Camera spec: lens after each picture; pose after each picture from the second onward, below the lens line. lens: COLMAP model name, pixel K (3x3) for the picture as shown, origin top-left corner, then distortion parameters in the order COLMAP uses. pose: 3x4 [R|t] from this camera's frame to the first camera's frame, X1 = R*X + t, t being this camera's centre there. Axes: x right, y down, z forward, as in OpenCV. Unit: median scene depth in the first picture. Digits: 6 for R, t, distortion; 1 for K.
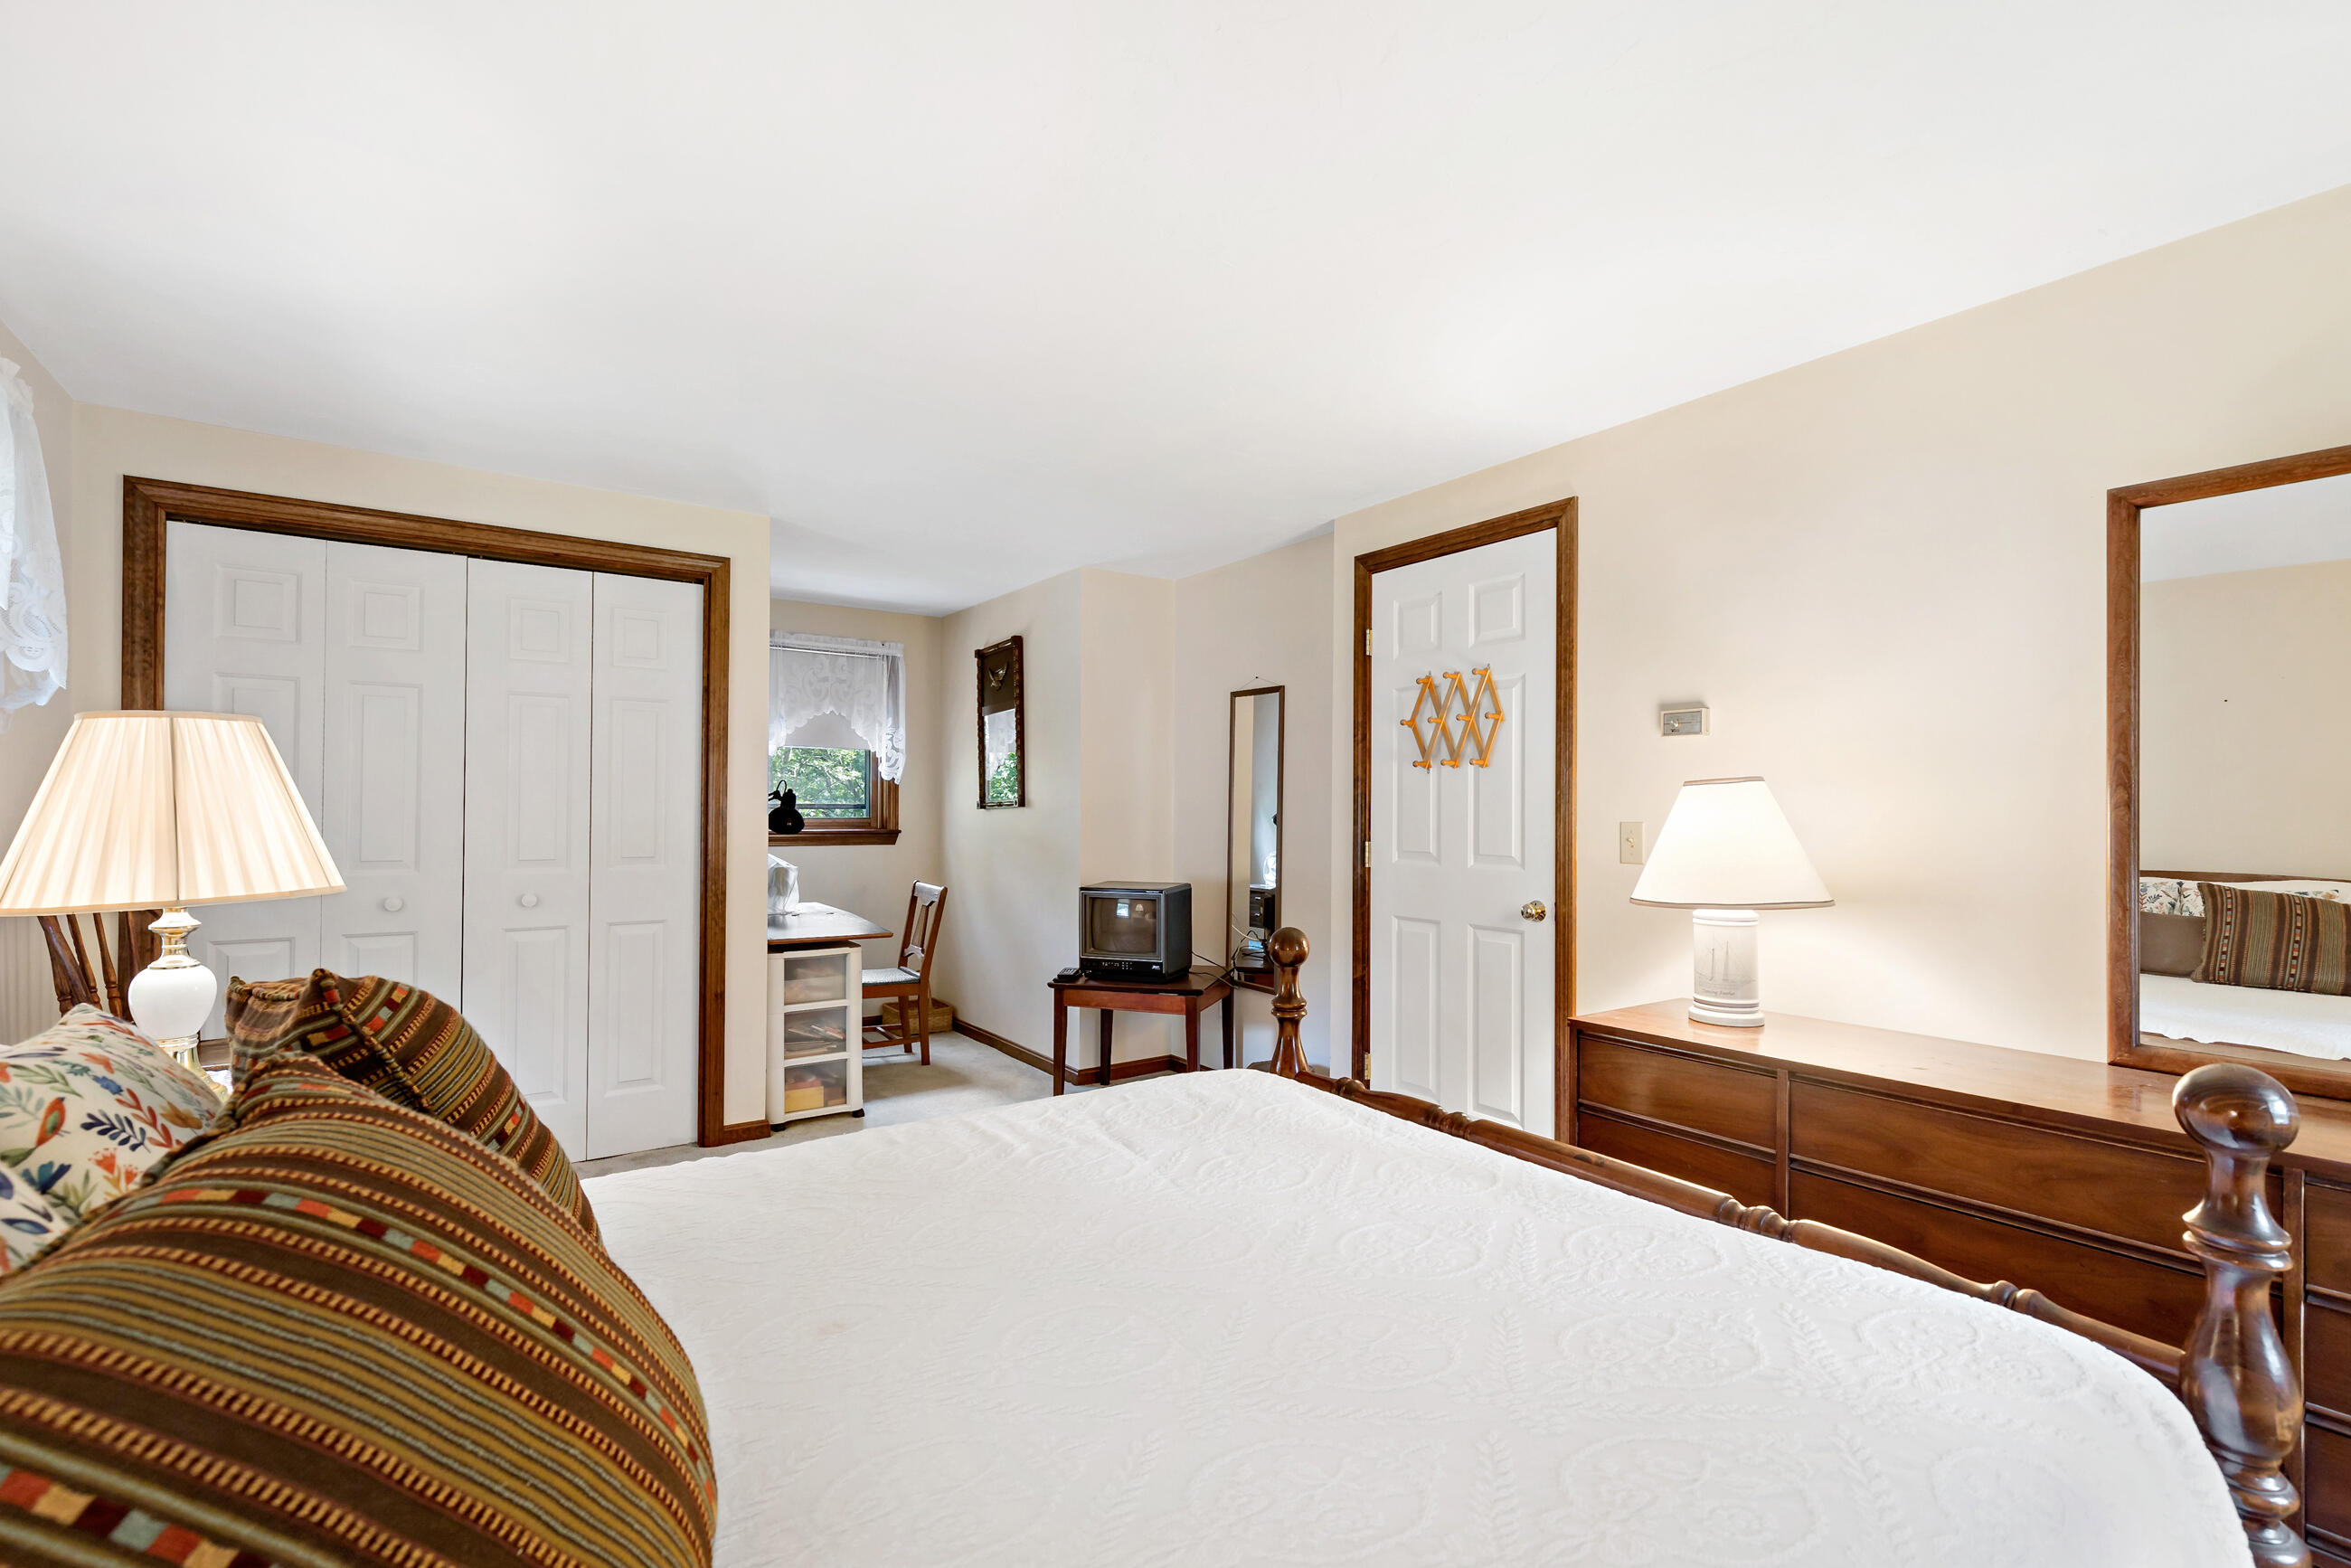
lens RADIAL K [[1063.1, 0, 1189.1], [0, 1063.1, 795.8], [0, 0, 1]] dist [0.007188, -0.002147]
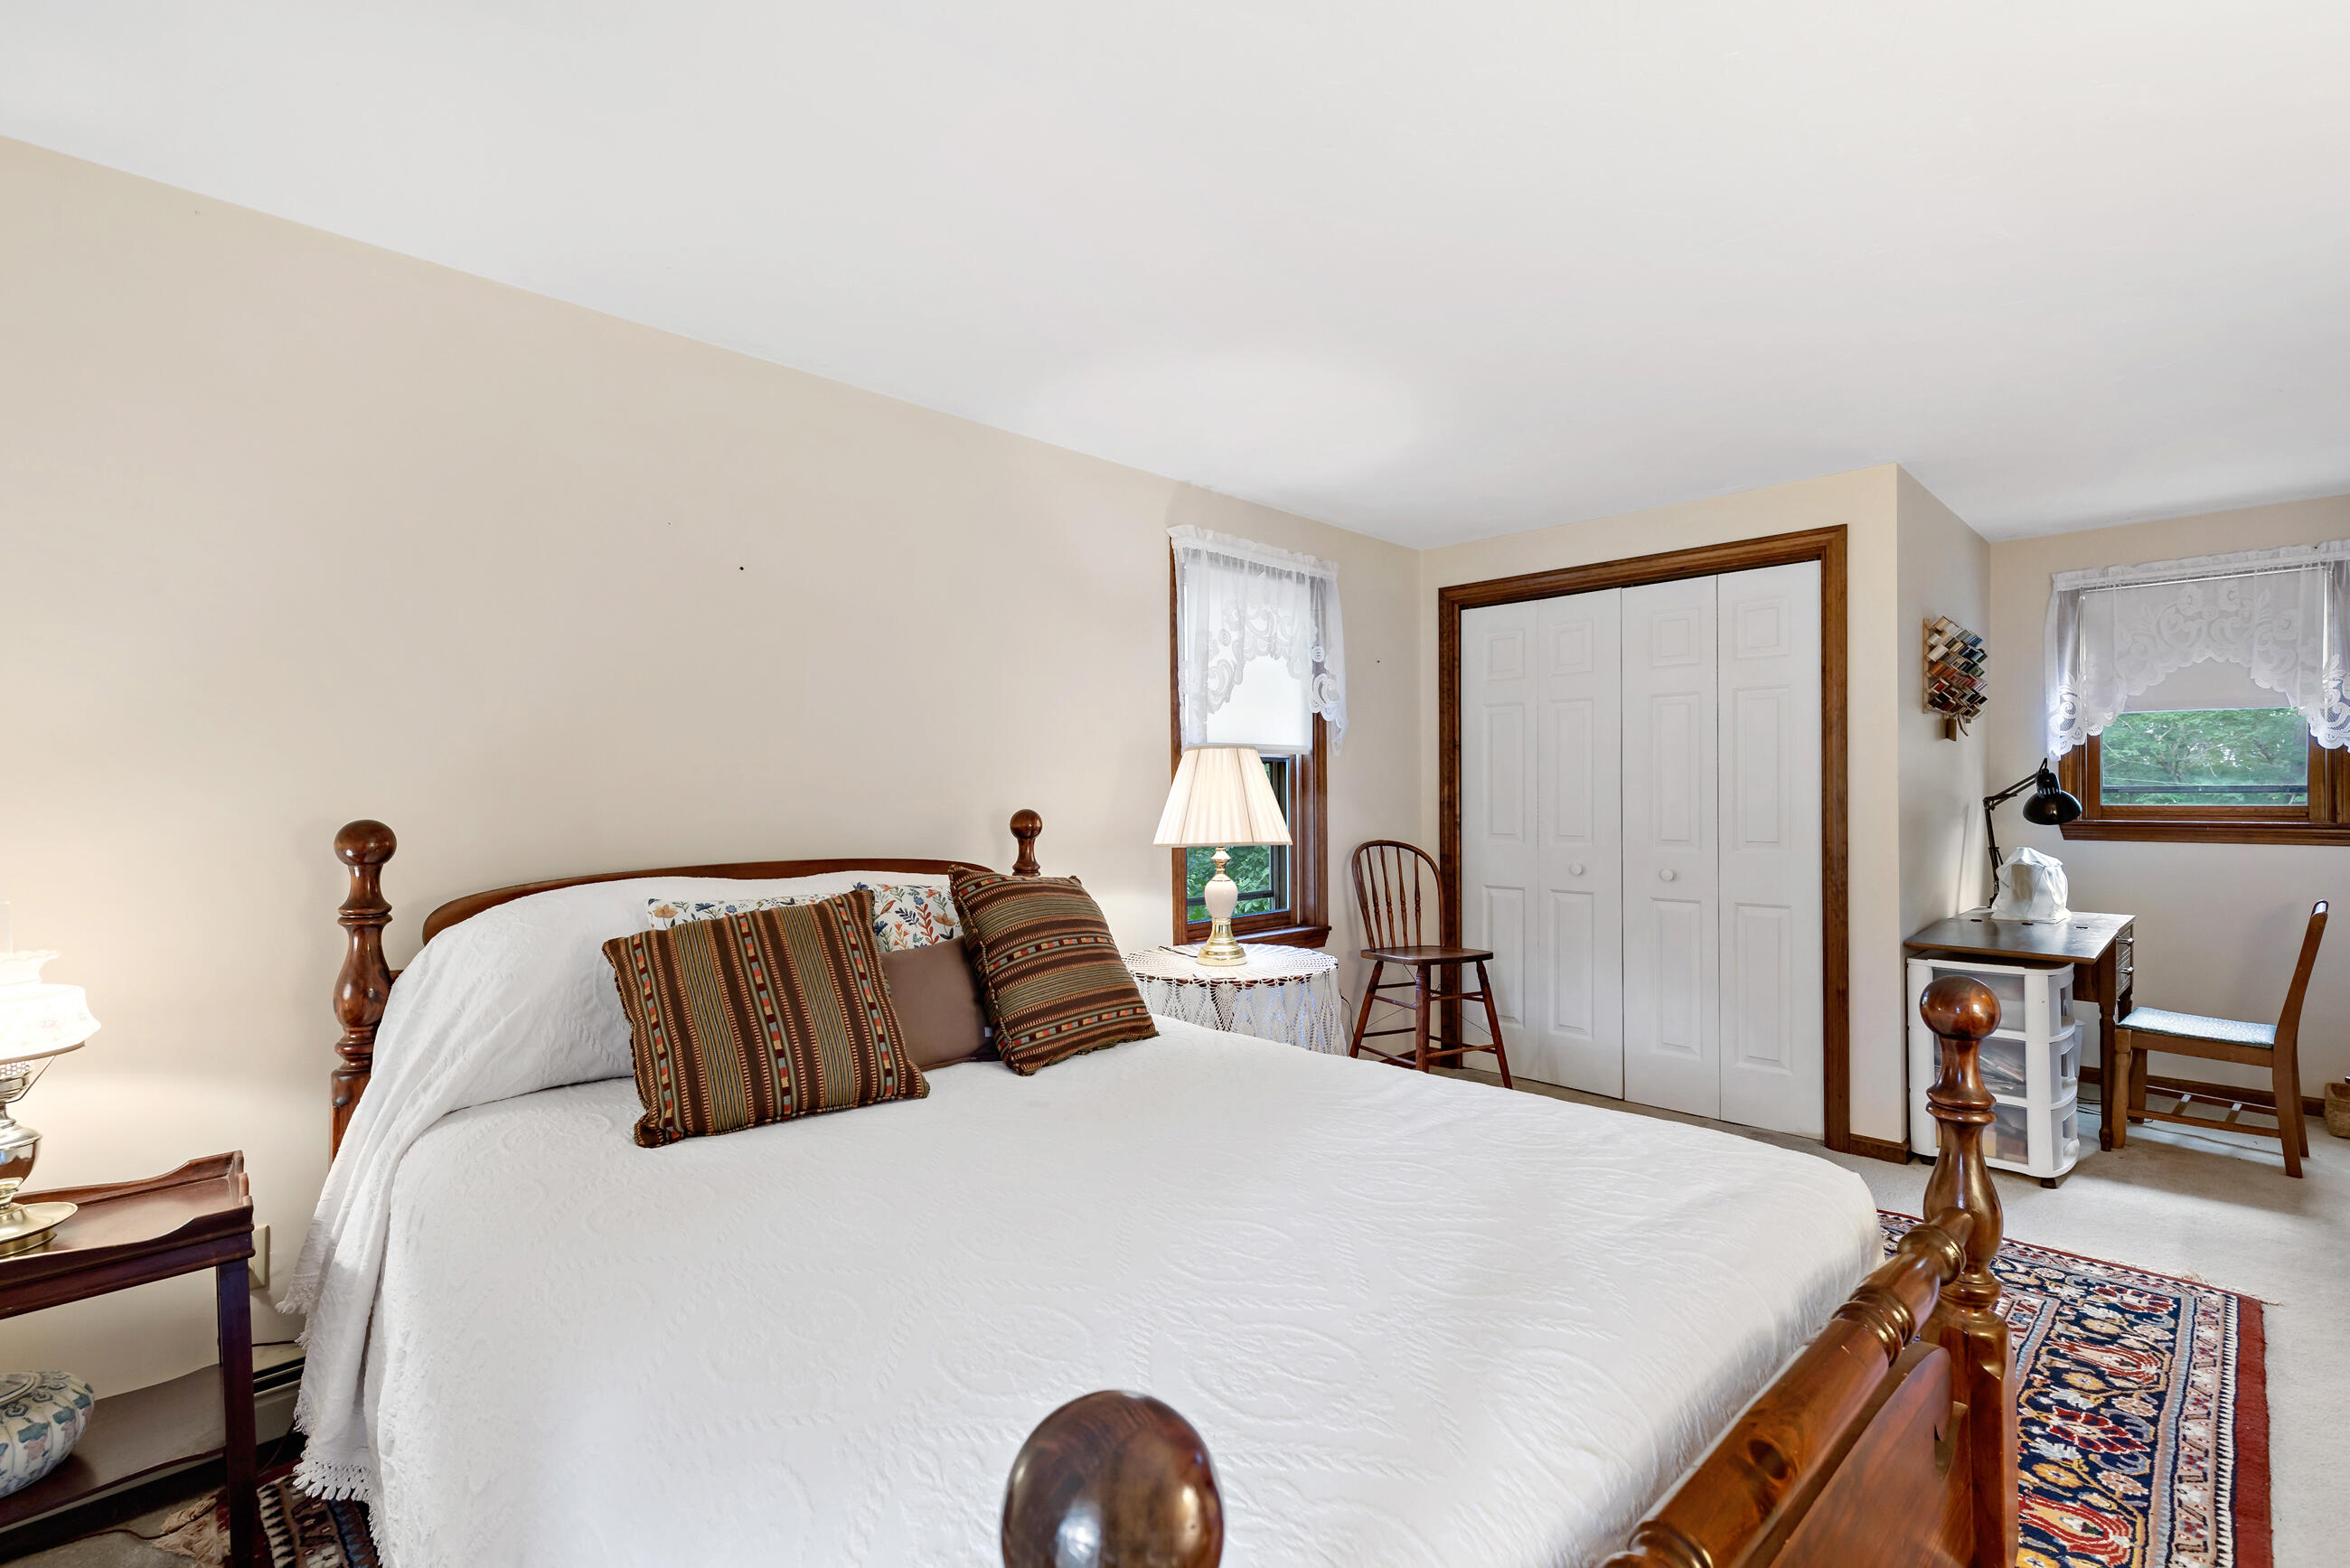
lens RADIAL K [[1062.6, 0, 1190.9], [0, 1062.6, 793.0], [0, 0, 1]] dist [0.007188, -0.002147]
pose [[0.174984, -0.008092, -0.984538, 0.397803], [0.016855, 0.999844, -0.005223, 0.006889], [0.984427, -0.015680, 0.175093, 0.281417]]
